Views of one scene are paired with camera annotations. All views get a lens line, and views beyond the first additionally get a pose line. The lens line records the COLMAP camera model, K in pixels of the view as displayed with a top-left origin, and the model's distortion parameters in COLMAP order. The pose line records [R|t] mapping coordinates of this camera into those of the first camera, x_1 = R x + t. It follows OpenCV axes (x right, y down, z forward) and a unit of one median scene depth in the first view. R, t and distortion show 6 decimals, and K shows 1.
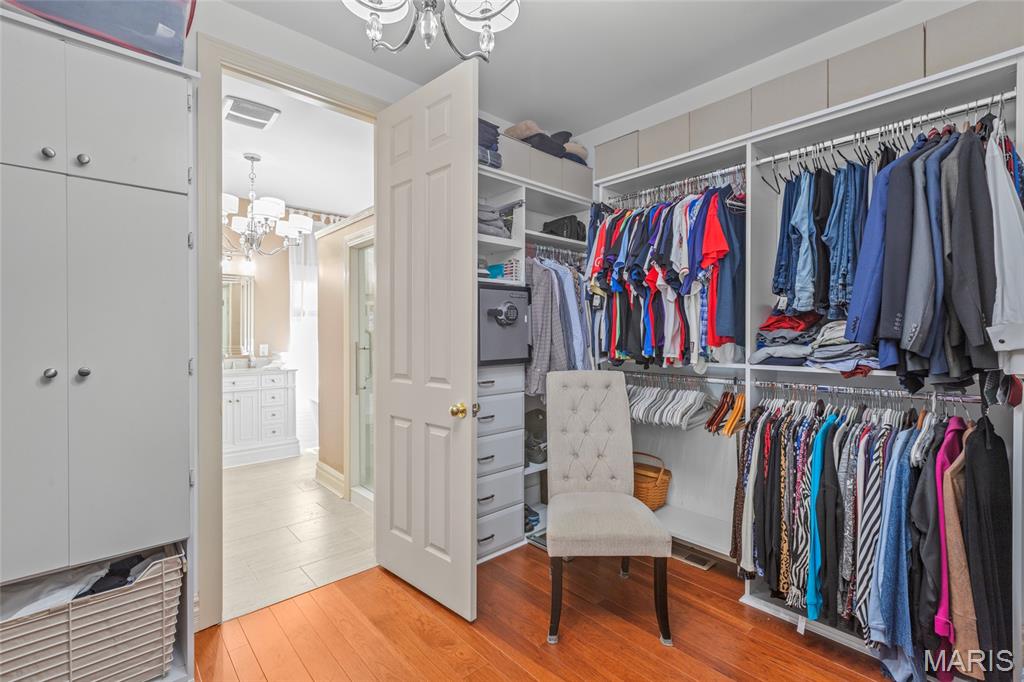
lens RADIAL K [[451.9, 0, 510.4], [0, 451.9, 338.3], [0, 0, 1]] dist [0.001010, 0.000065]
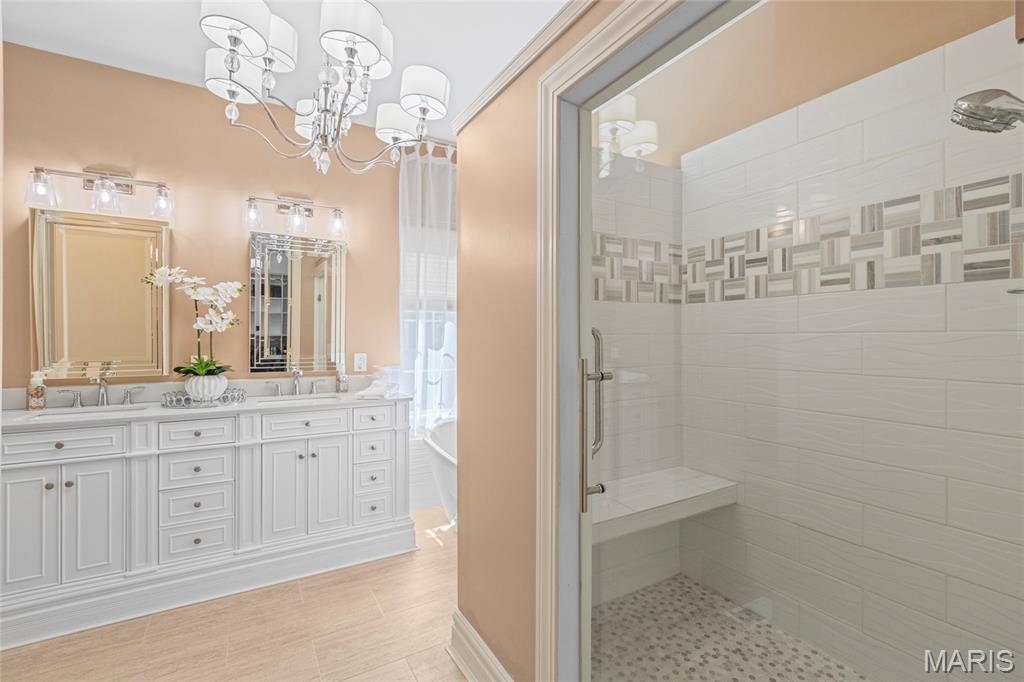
lens RADIAL K [[451.9, 0, 510.4], [0, 451.9, 338.3], [0, 0, 1]] dist [0.001010, 0.000065]
pose [[0.977483, -0.000270, -0.211013, -0.230136], [-0.001420, 0.999968, -0.007859, -0.002268], [0.211008, 0.007982, 0.977452, 0.469298]]
